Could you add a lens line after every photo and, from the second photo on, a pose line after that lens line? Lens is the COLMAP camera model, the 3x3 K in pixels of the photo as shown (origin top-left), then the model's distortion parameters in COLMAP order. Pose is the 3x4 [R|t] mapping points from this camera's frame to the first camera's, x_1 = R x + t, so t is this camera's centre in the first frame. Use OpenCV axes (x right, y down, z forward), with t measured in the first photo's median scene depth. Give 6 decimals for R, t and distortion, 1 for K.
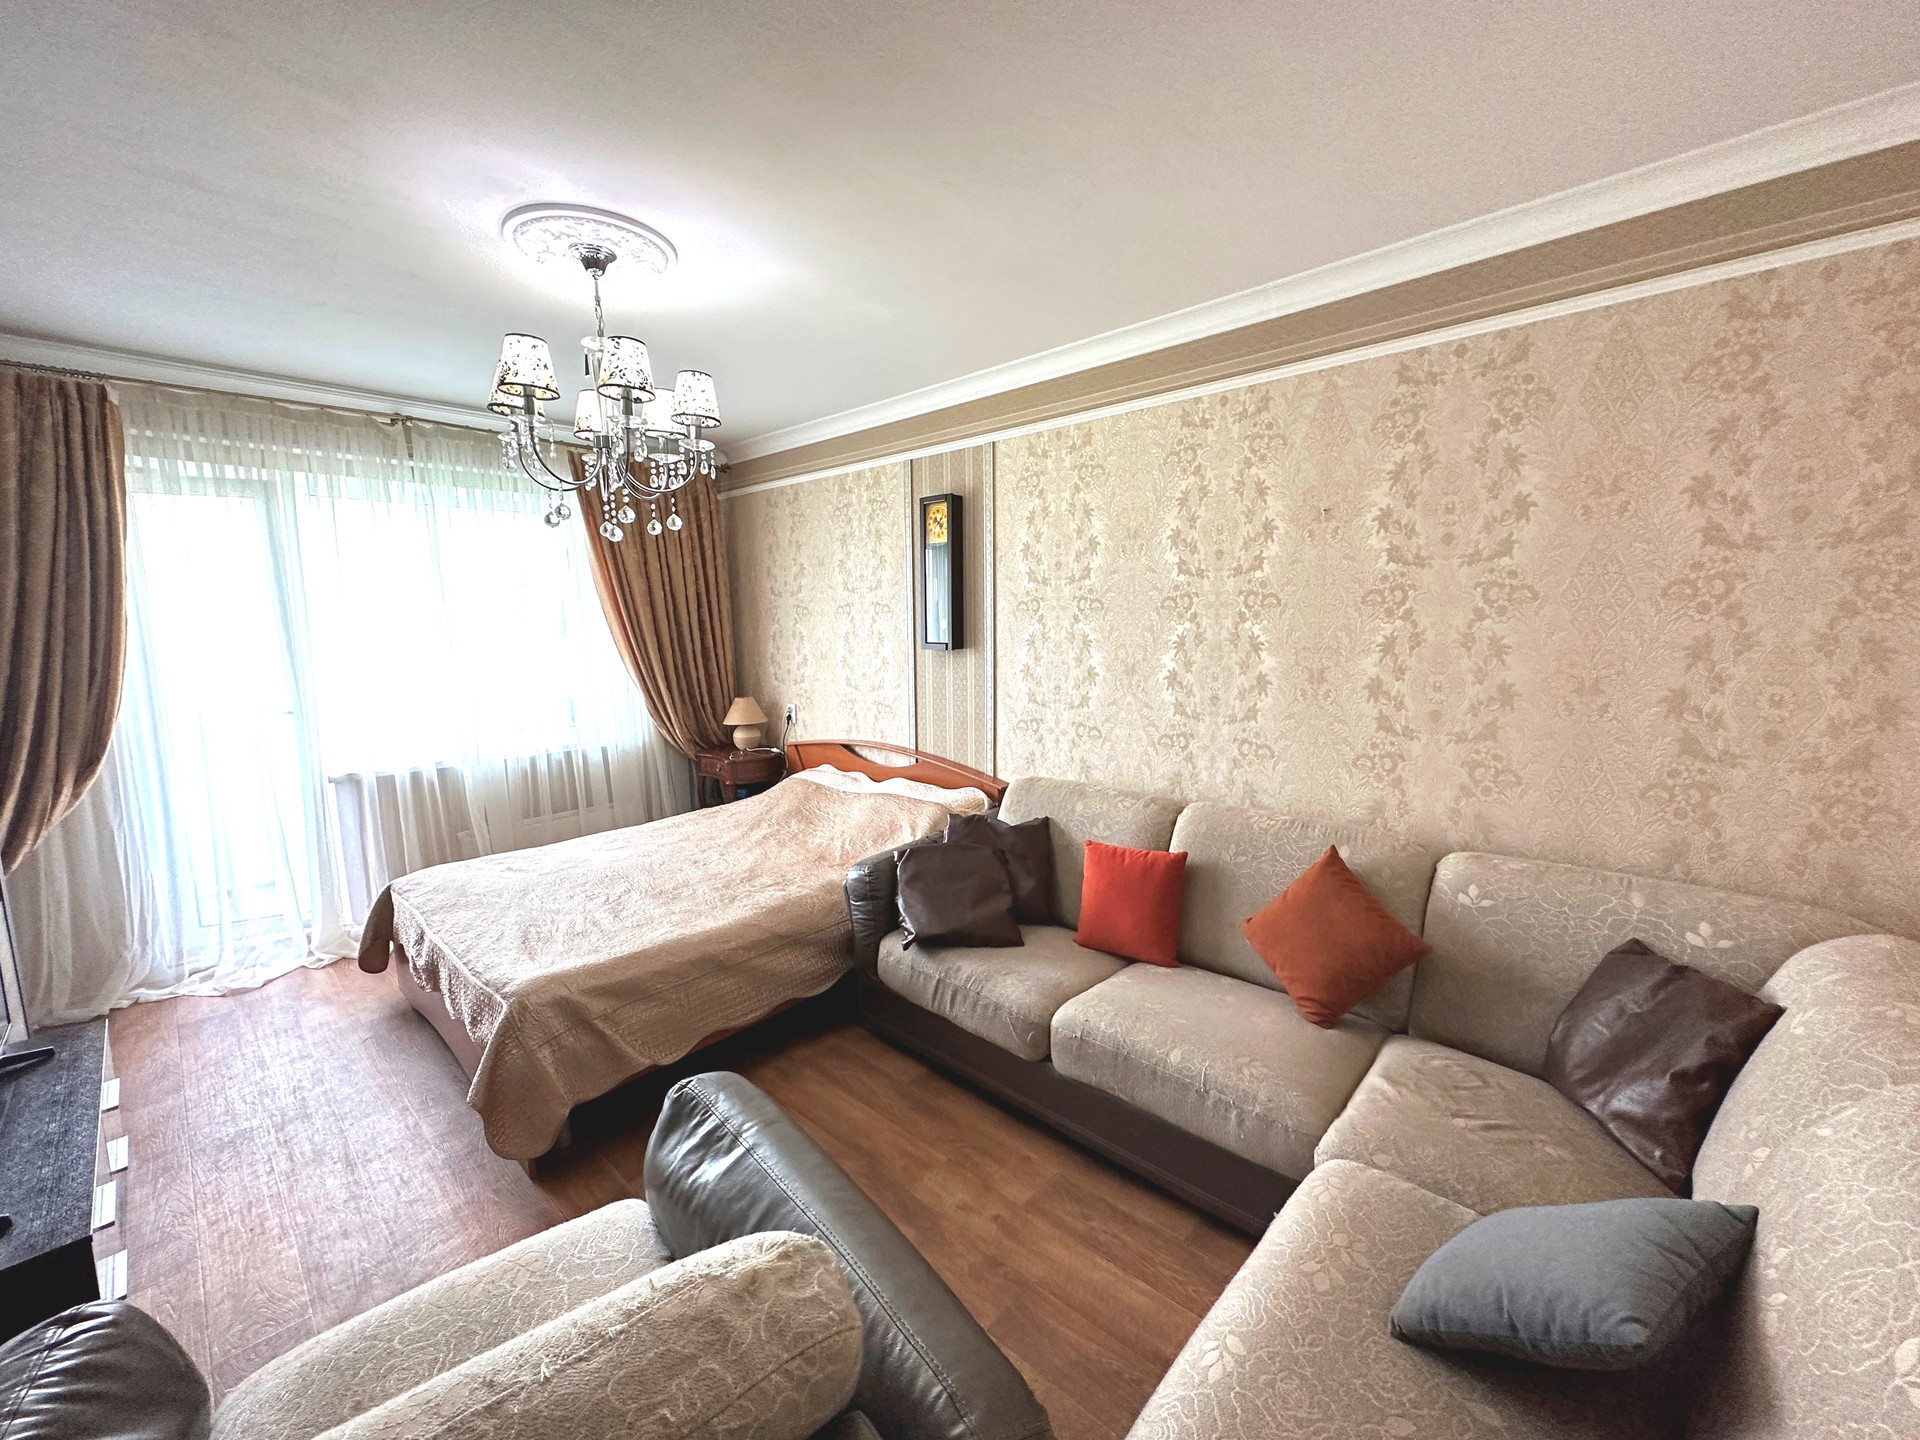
lens RADIAL K [[761.2, 0, 963.5], [0, 761.2, 713.4], [0, 0, 1]] dist [-0.002525, 0.000796]
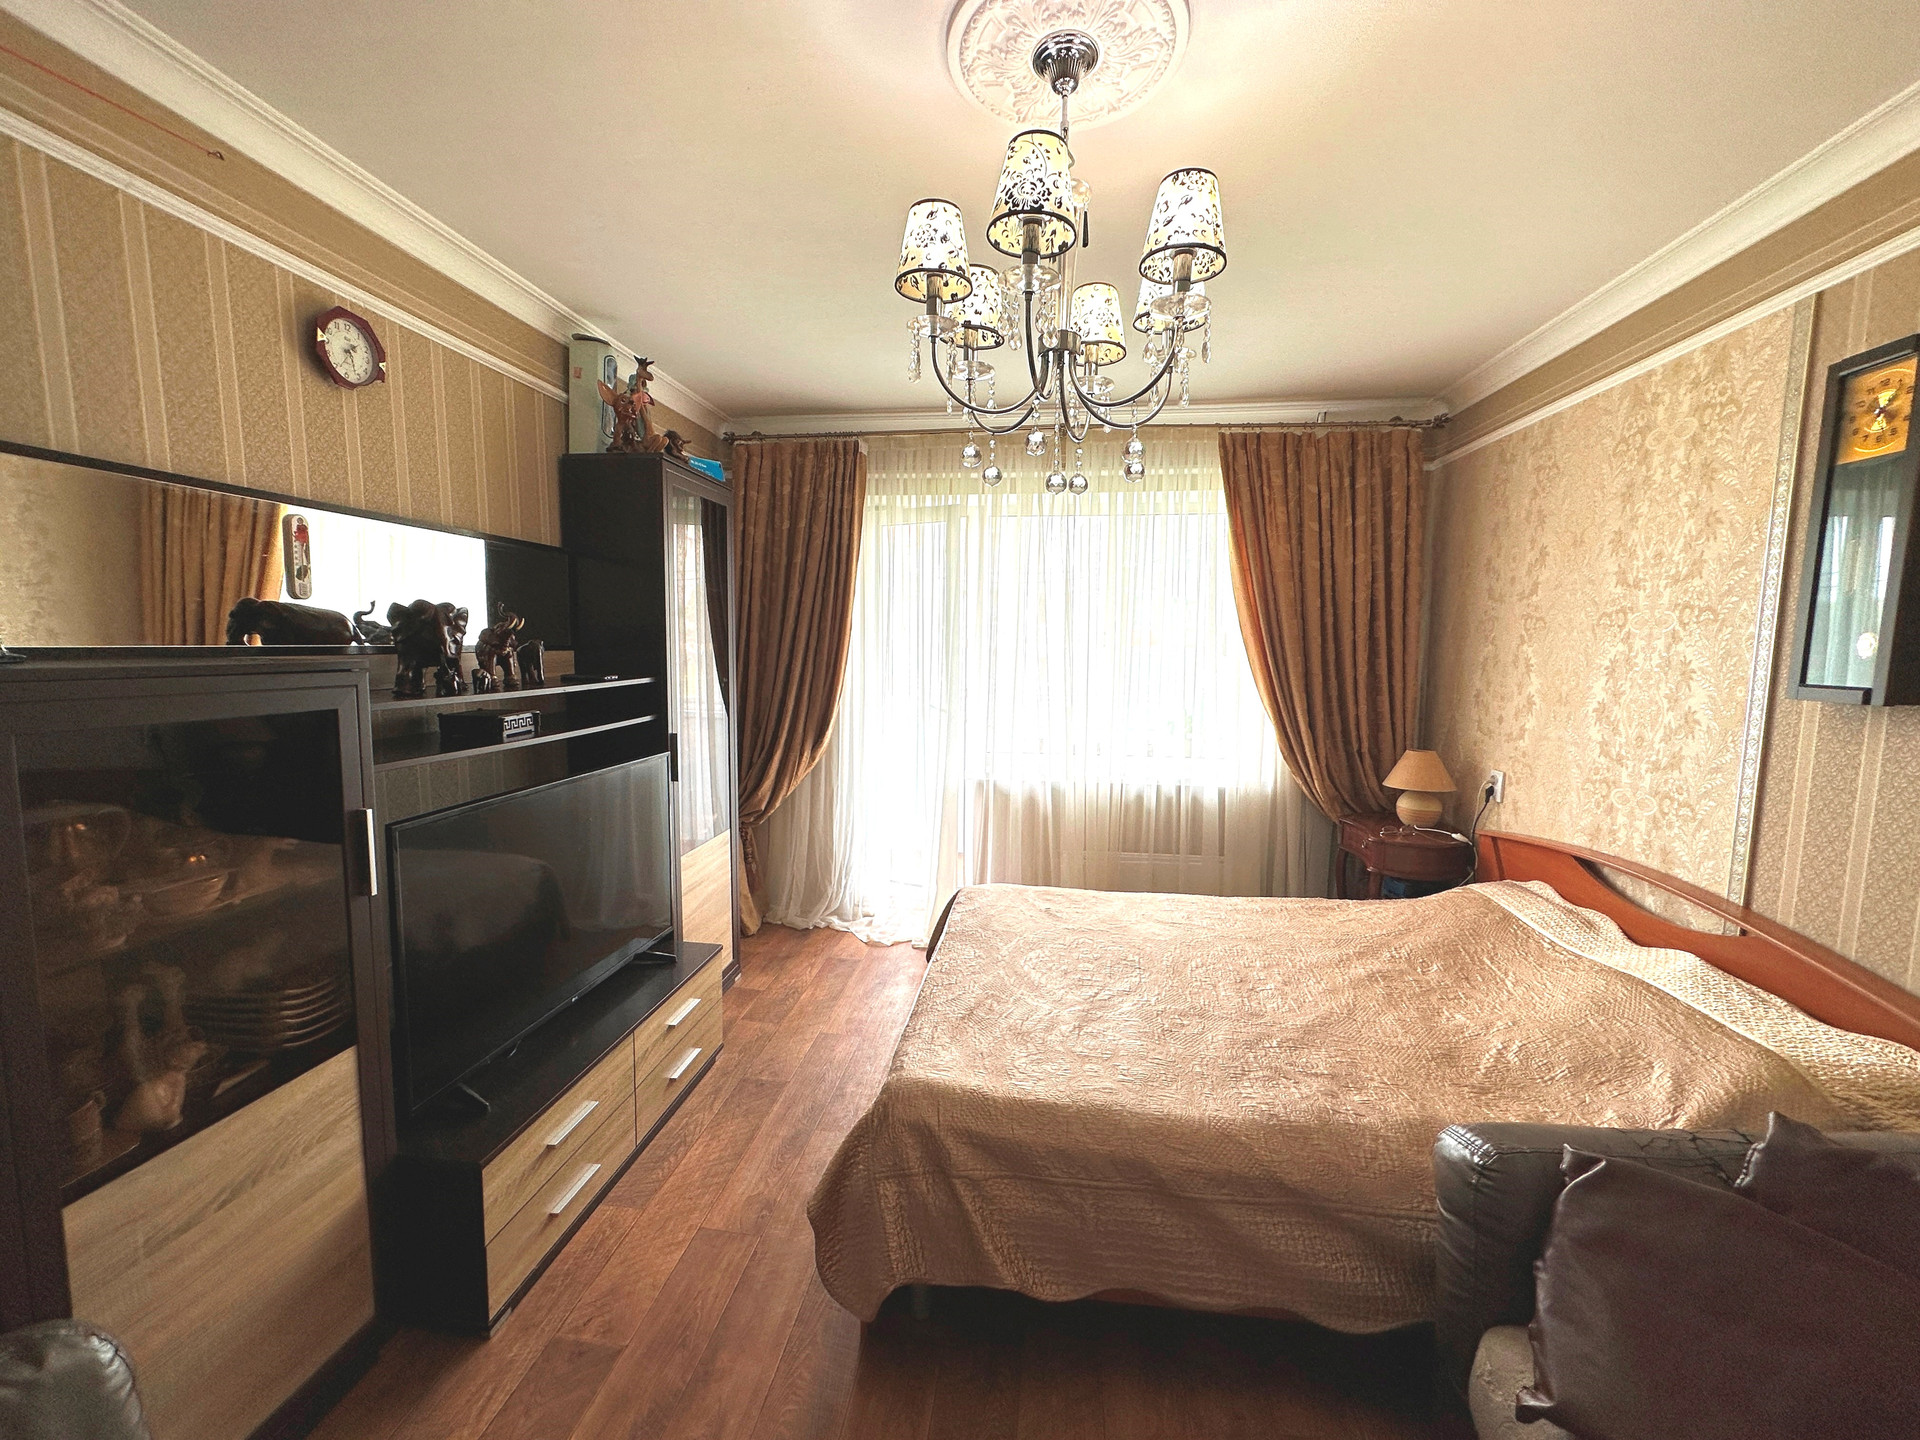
lens RADIAL K [[761.2, 0, 961.8], [0, 761.2, 716.3], [0, 0, 1]] dist [-0.002525, 0.000796]
pose [[0.578020, 0.095006, -0.810473, 0.028884], [-0.123517, 0.991942, 0.028188, -0.024558], [0.806621, 0.083814, 0.585097, 0.321596]]
